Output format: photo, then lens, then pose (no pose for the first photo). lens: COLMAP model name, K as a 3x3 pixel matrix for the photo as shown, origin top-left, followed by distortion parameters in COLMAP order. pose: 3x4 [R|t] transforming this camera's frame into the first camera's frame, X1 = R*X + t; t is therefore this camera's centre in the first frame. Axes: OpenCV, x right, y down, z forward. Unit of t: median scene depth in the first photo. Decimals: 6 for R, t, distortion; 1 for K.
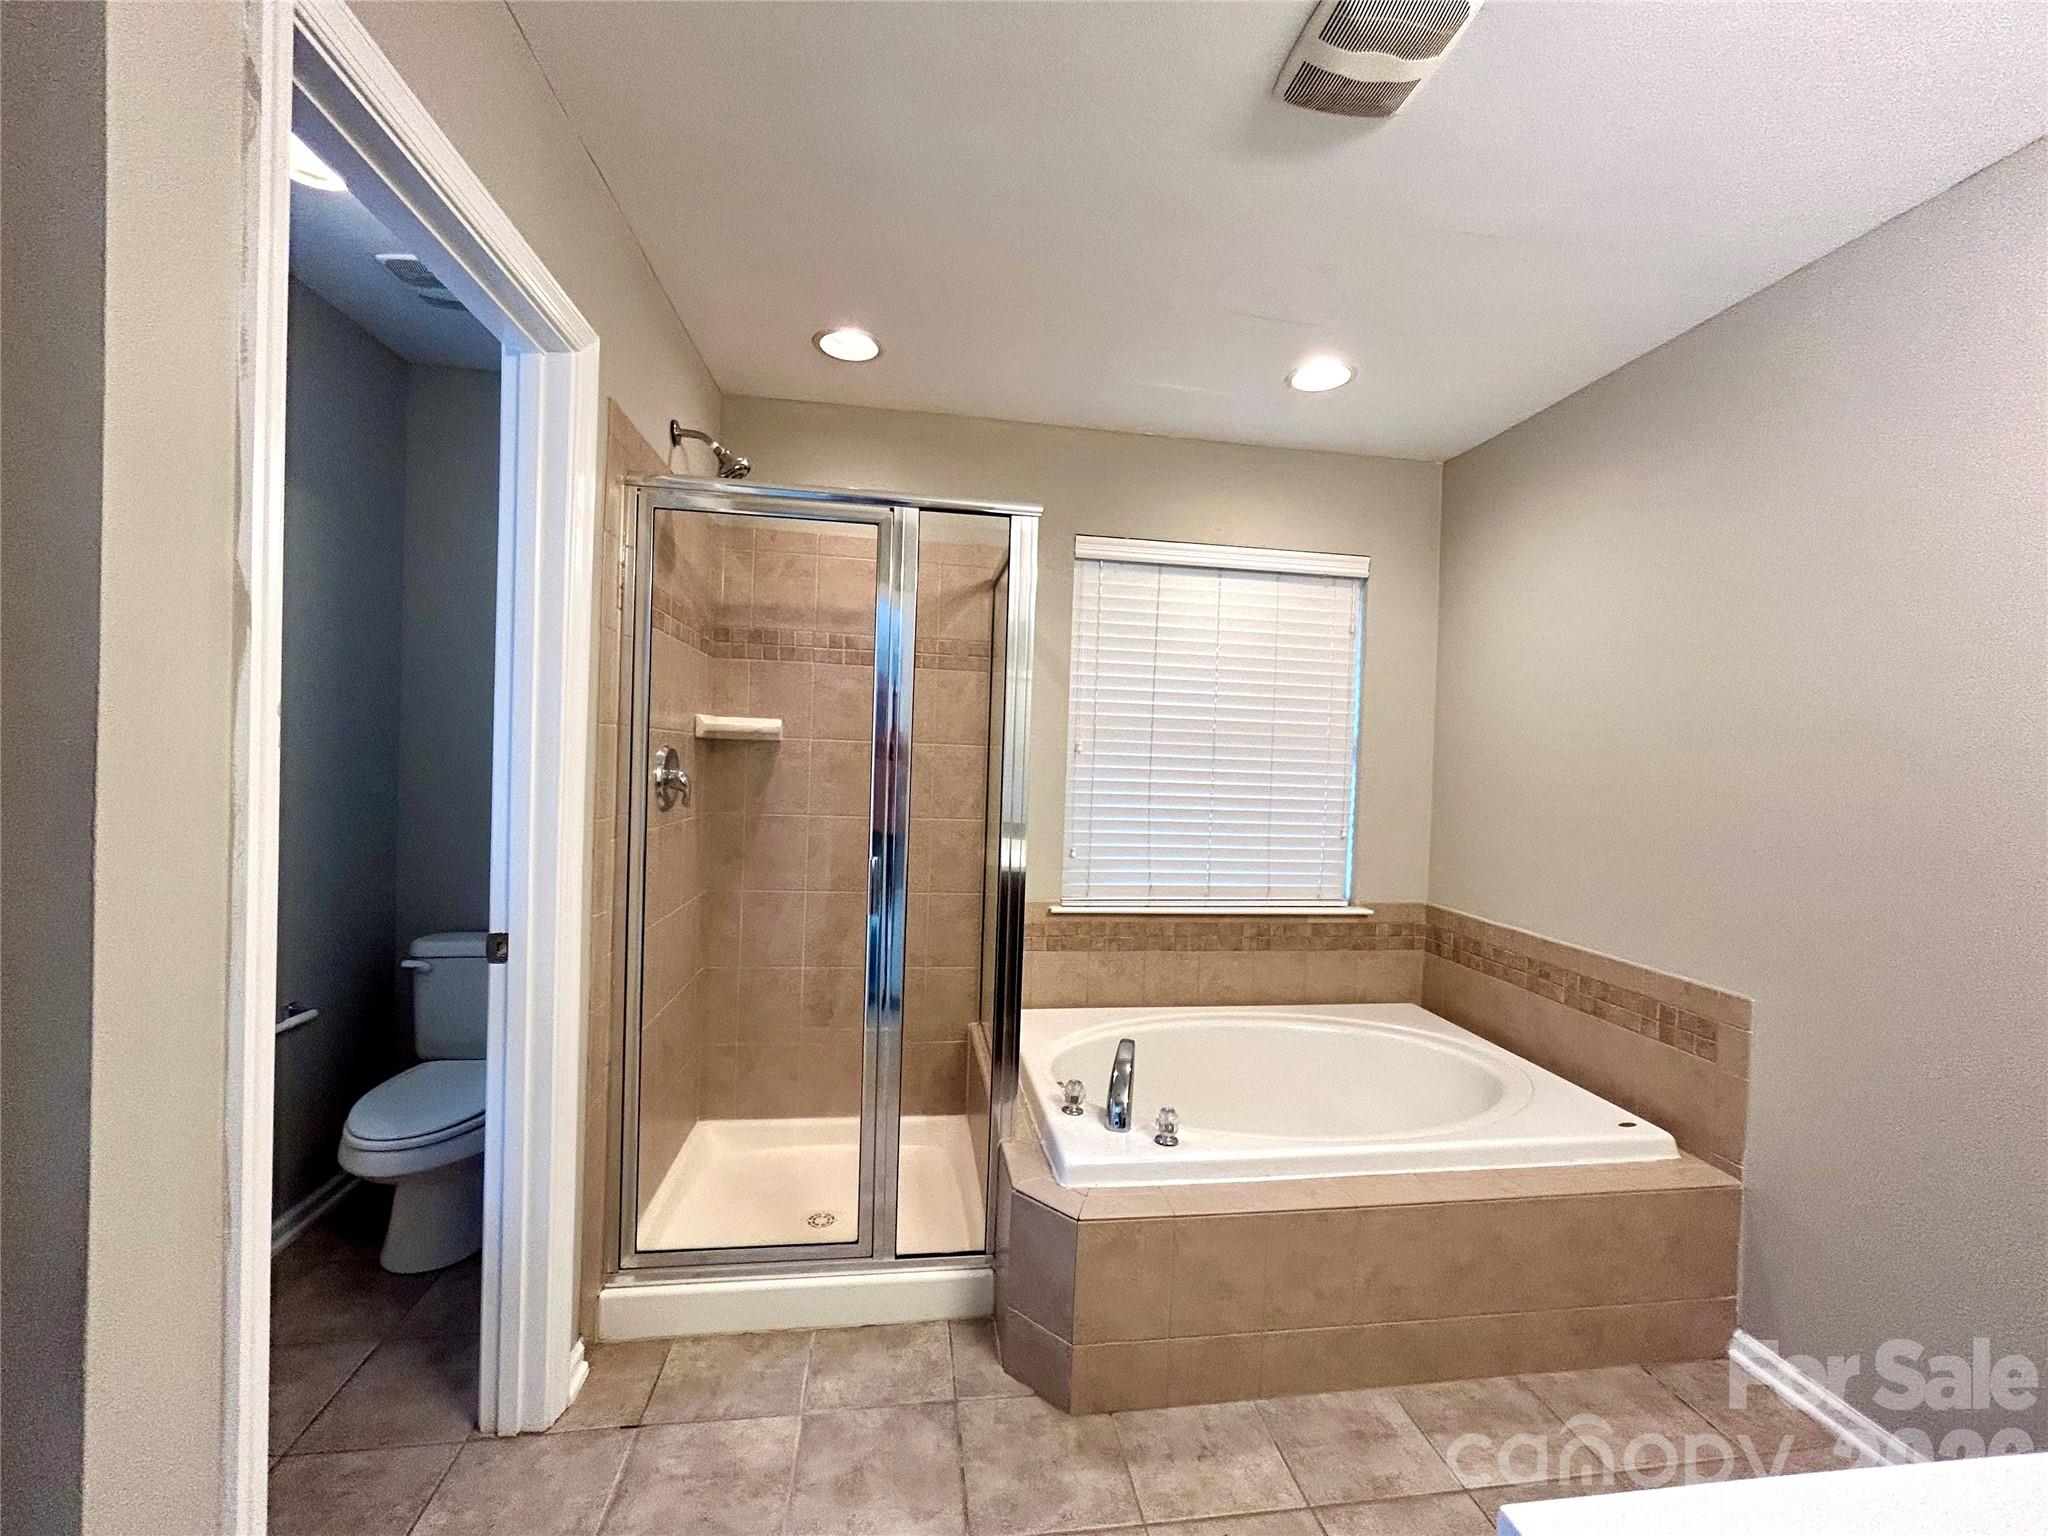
lens RADIAL K [[830.1, 0, 1026.9], [0, 830.1, 771.2], [0, 0, 1]] dist [-0.000575, 0.002427]
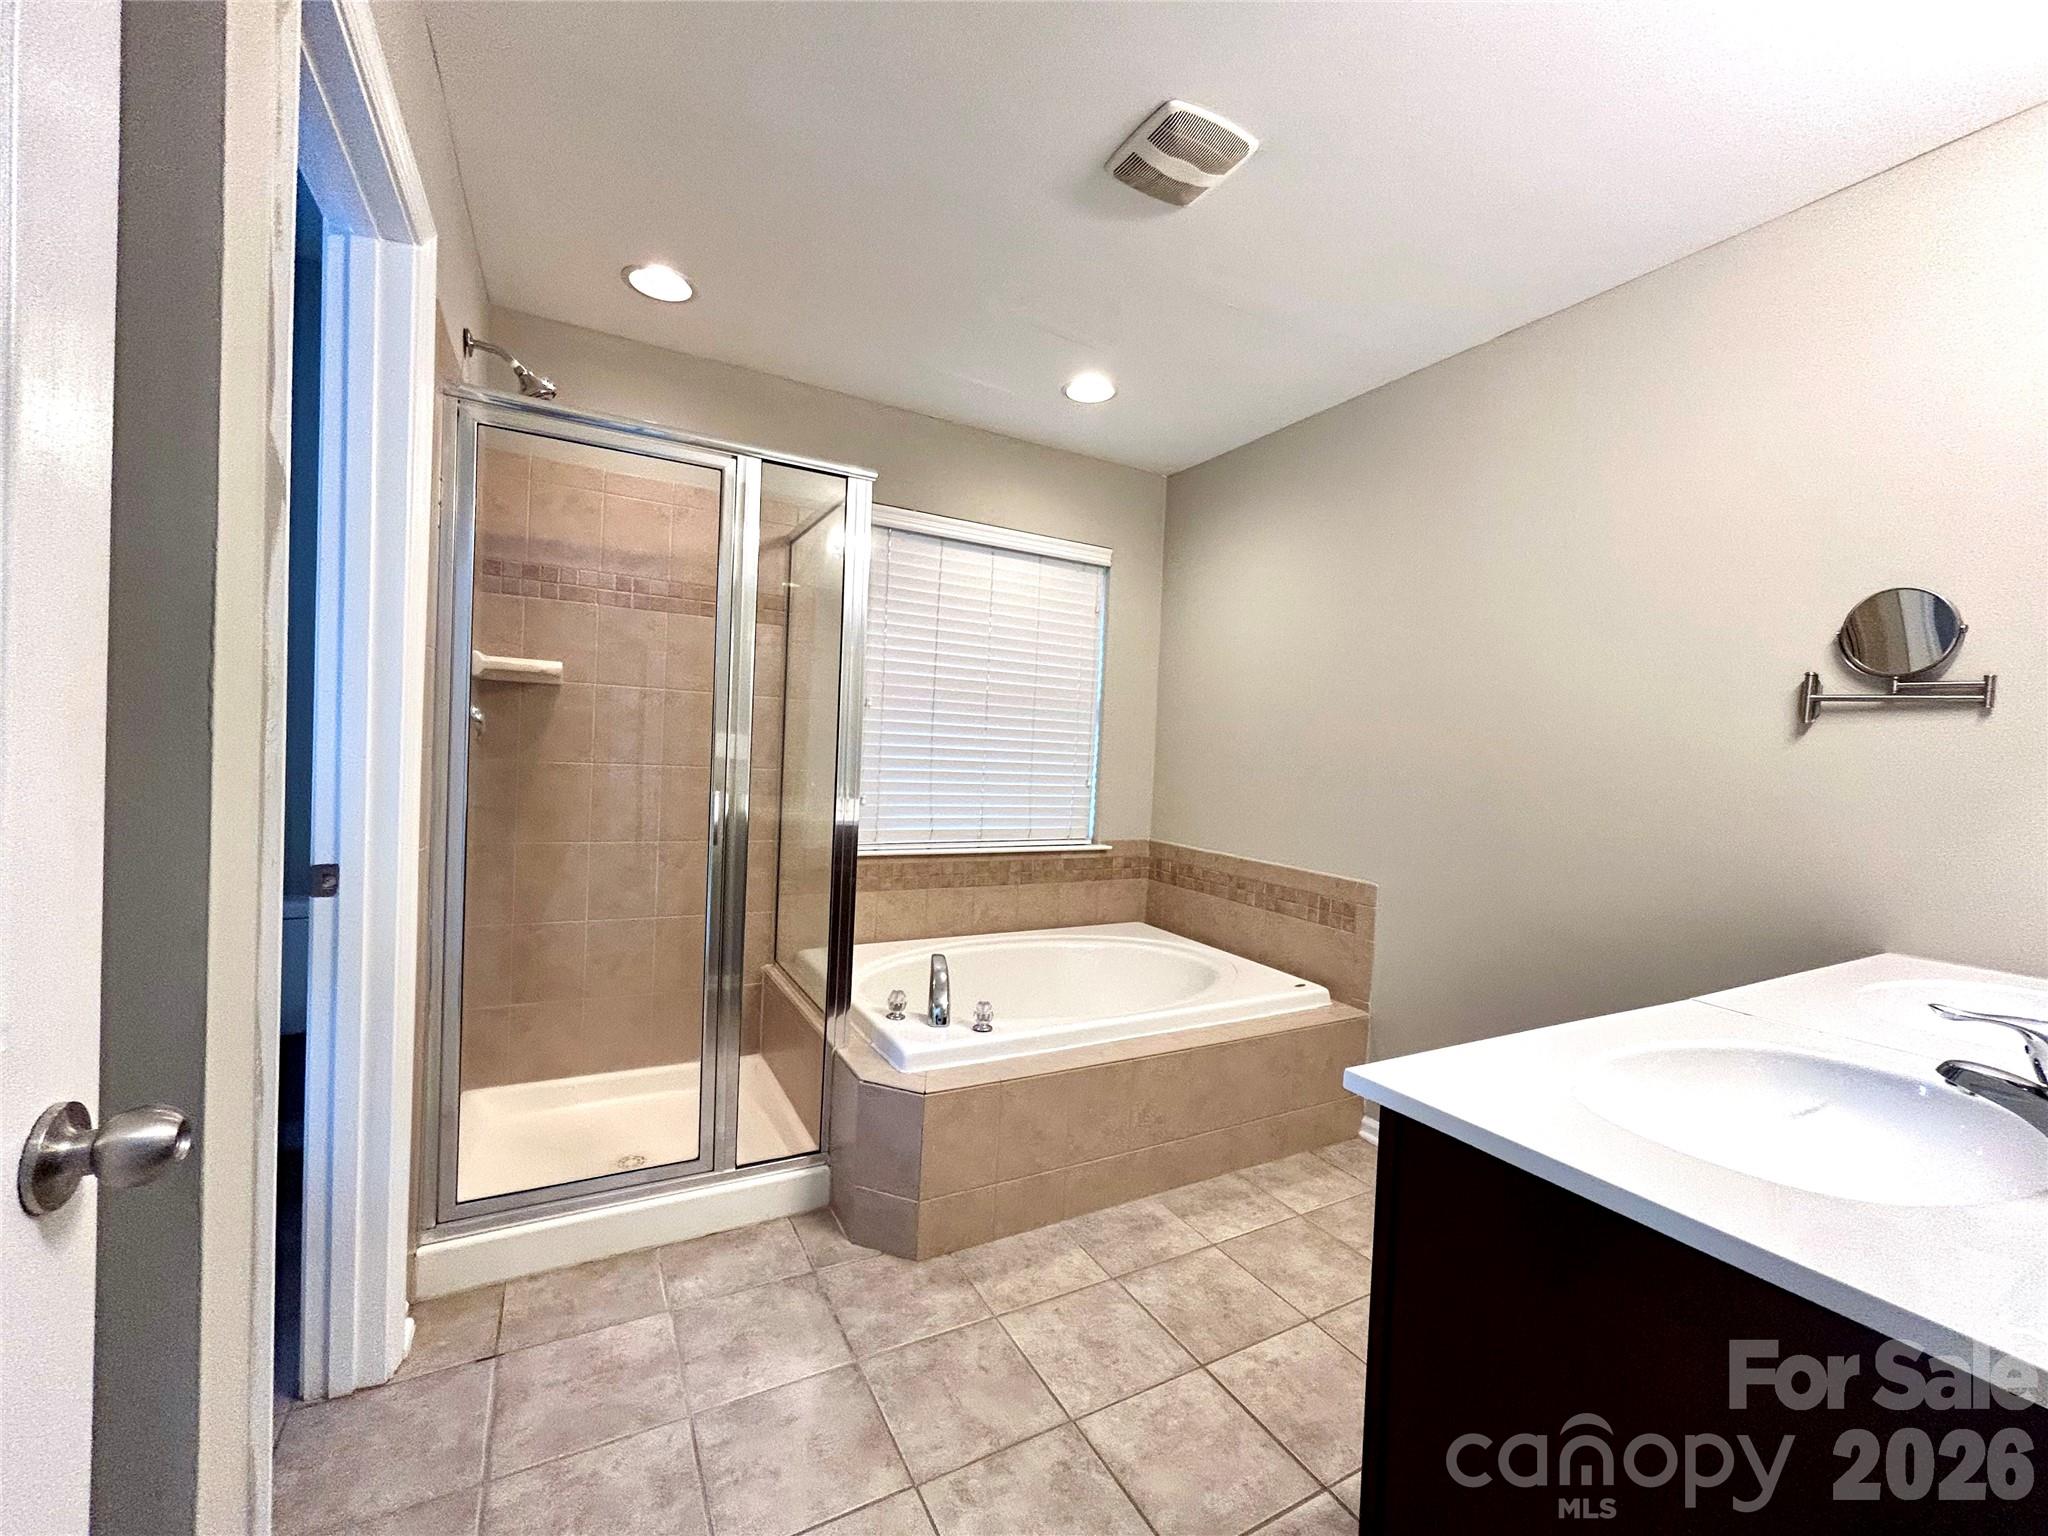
lens RADIAL K [[830.1, 0, 1023.8], [0, 830.1, 768.7], [0, 0, 1]] dist [-0.000575, 0.002427]
pose [[0.936705, 0.000751, 0.350119, -0.178479], [-0.008194, 0.999771, 0.019778, 0.049525], [-0.350024, -0.021395, 0.936496, -0.106945]]
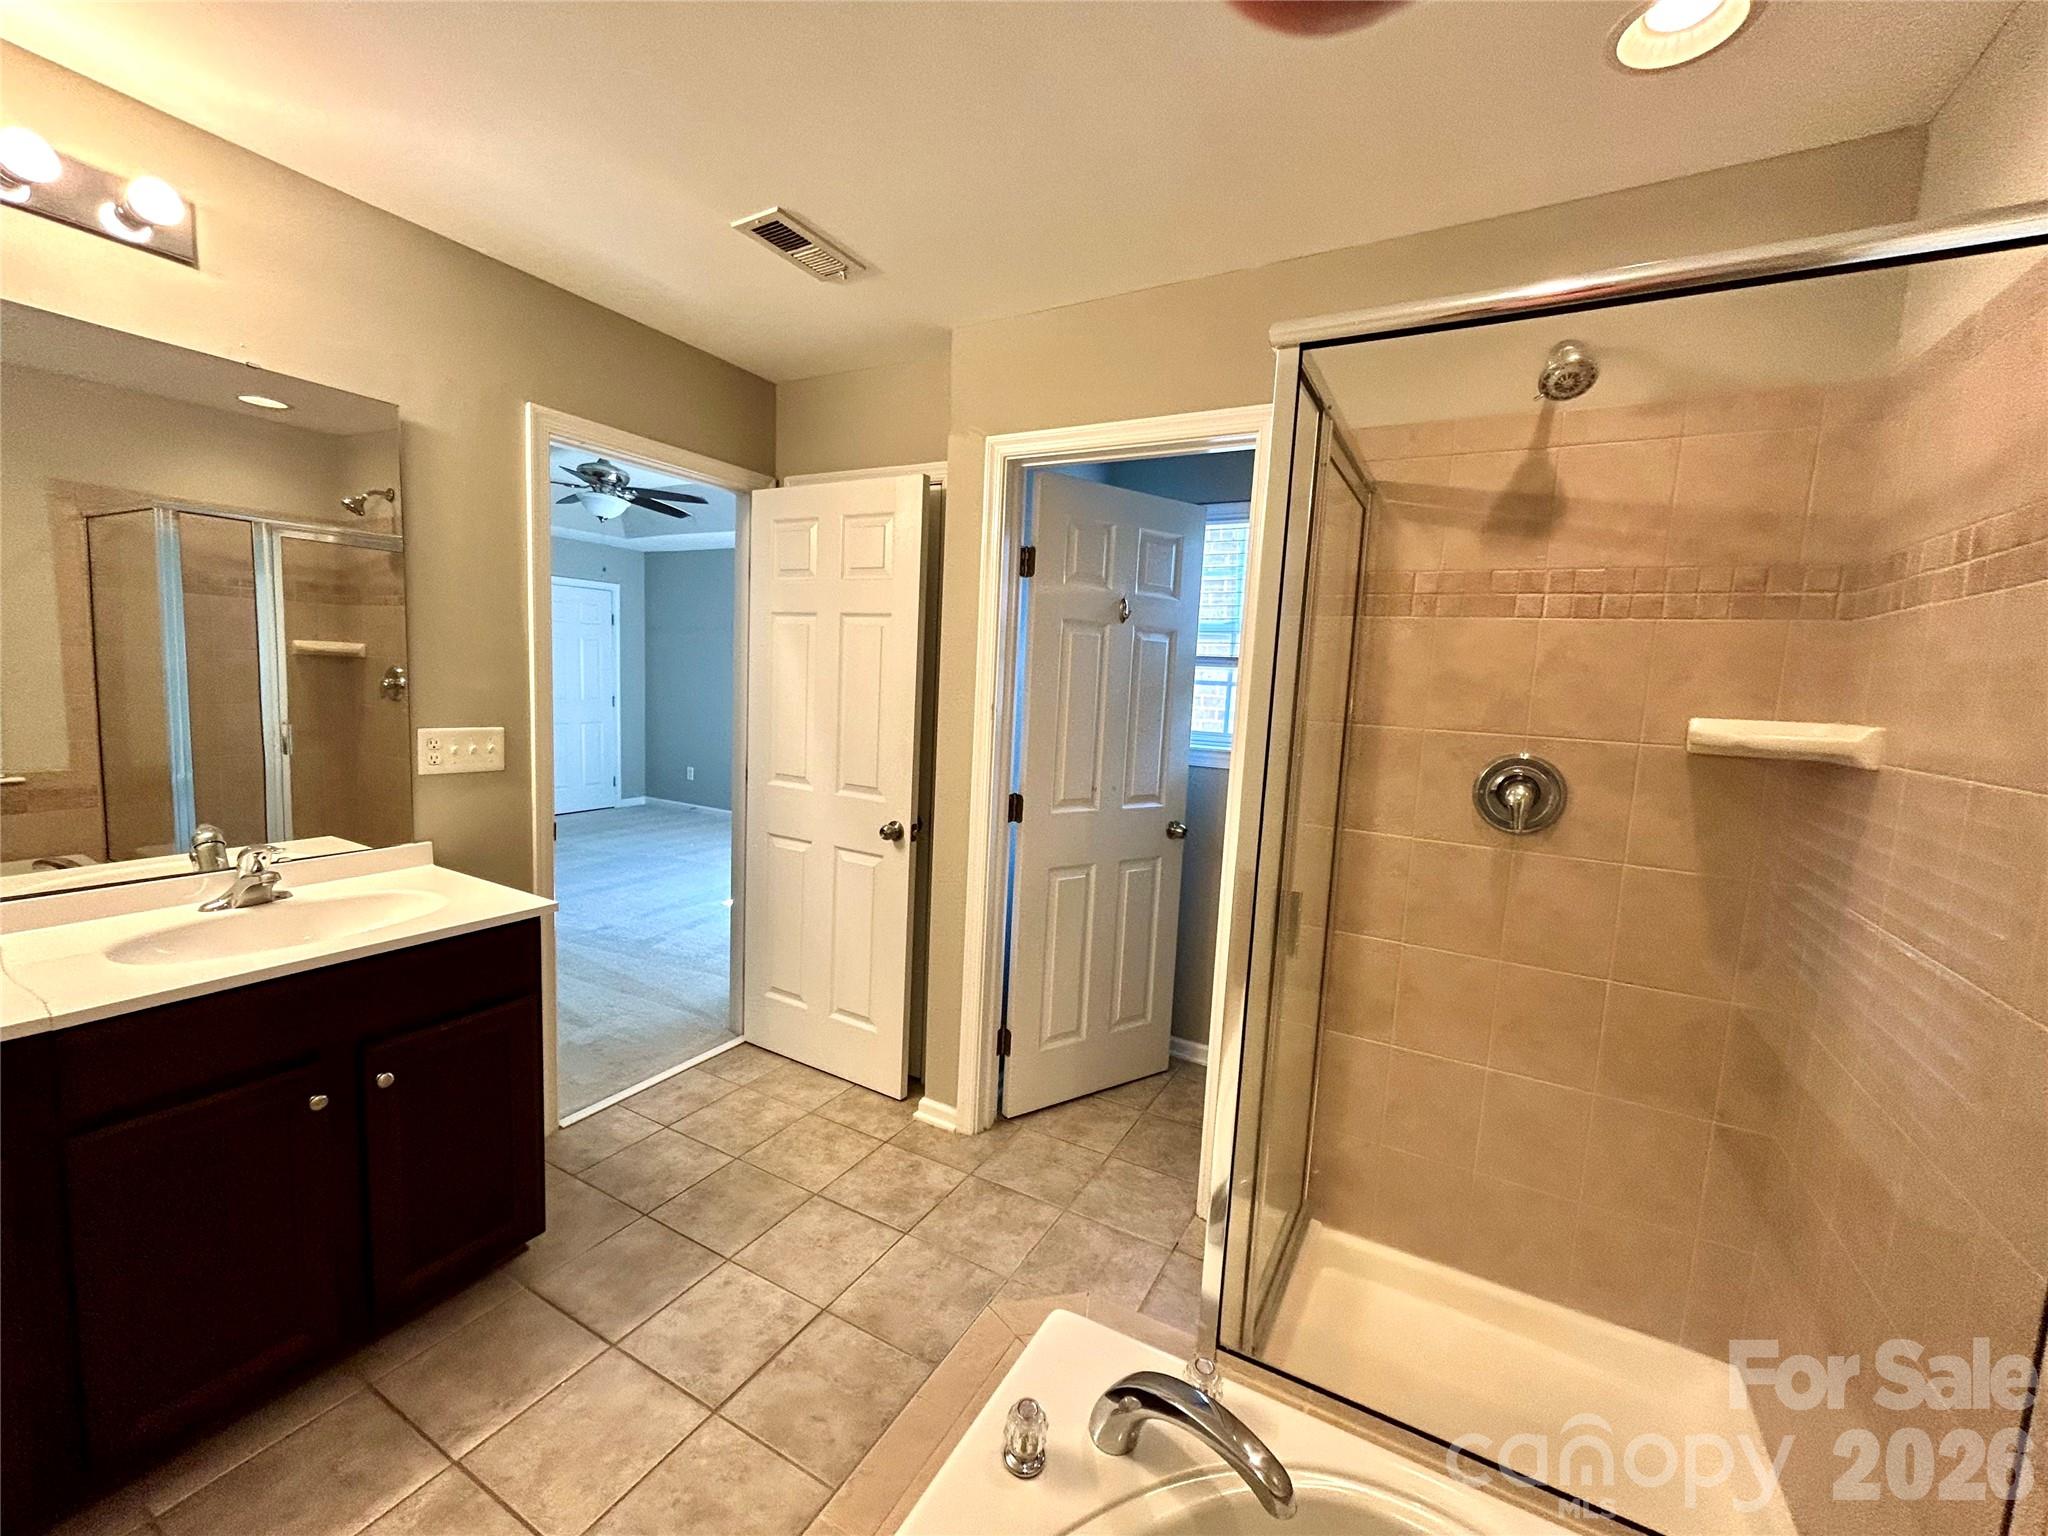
lens RADIAL K [[830.1, 0, 1020.0], [0, 830.1, 770.3], [0, 0, 1]] dist [-0.000575, 0.002427]
pose [[-0.609530, 0.023398, -0.792418, 0.566518], [-0.081803, 0.992372, 0.092225, -0.055849], [0.788532, 0.121036, -0.602966, 1.208220]]
